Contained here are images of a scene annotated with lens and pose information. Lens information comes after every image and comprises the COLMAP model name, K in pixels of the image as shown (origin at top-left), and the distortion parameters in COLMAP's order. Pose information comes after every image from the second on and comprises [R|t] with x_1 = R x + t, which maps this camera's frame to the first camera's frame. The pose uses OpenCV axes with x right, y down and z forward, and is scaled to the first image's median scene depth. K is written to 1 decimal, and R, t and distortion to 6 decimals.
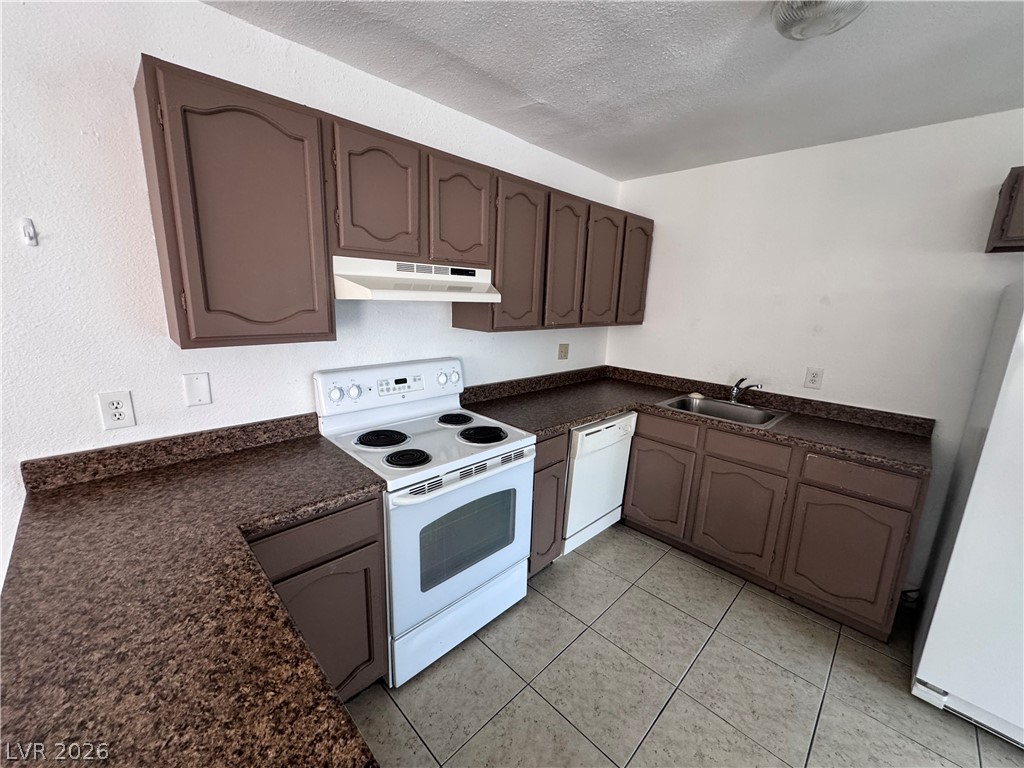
lens RADIAL K [[408.1, 0, 511.8], [0, 408.1, 383.7], [0, 0, 1]] dist [-0.004726, 0.000049]
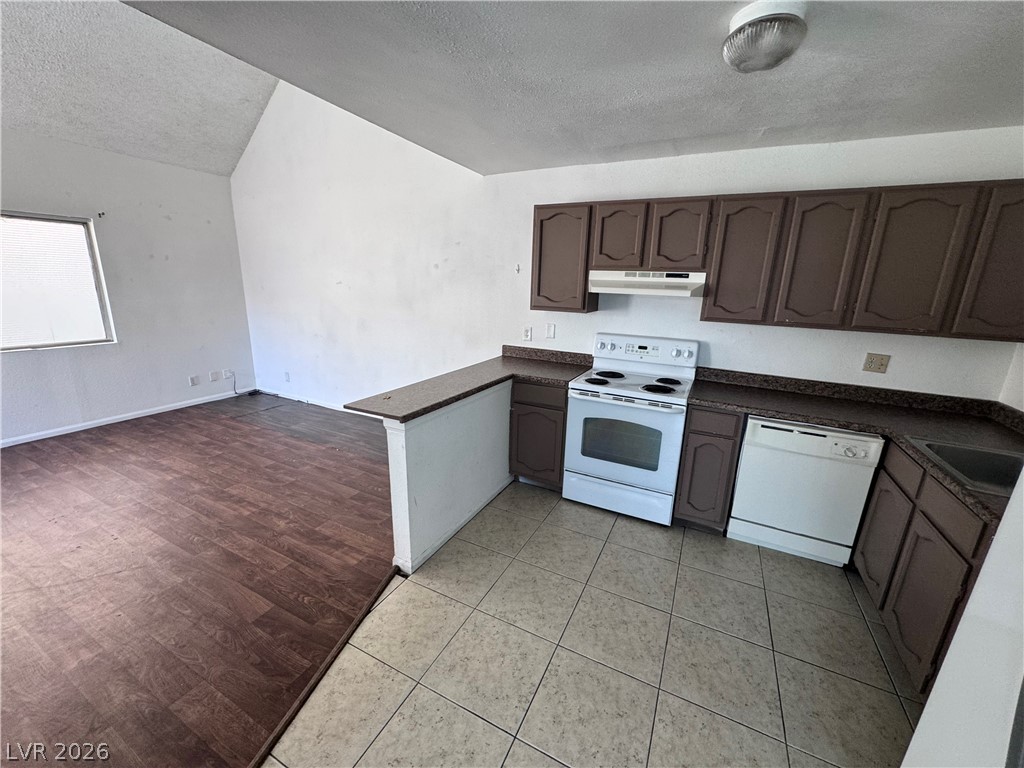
lens RADIAL K [[408.1, 0, 512.6], [0, 408.1, 385.4], [0, 0, 1]] dist [-0.004726, 0.000049]
pose [[0.314370, 0.208122, -0.926206, 1.140748], [-0.224102, 0.964366, 0.140632, 0.027858], [0.922470, 0.163354, 0.349808, 0.031022]]
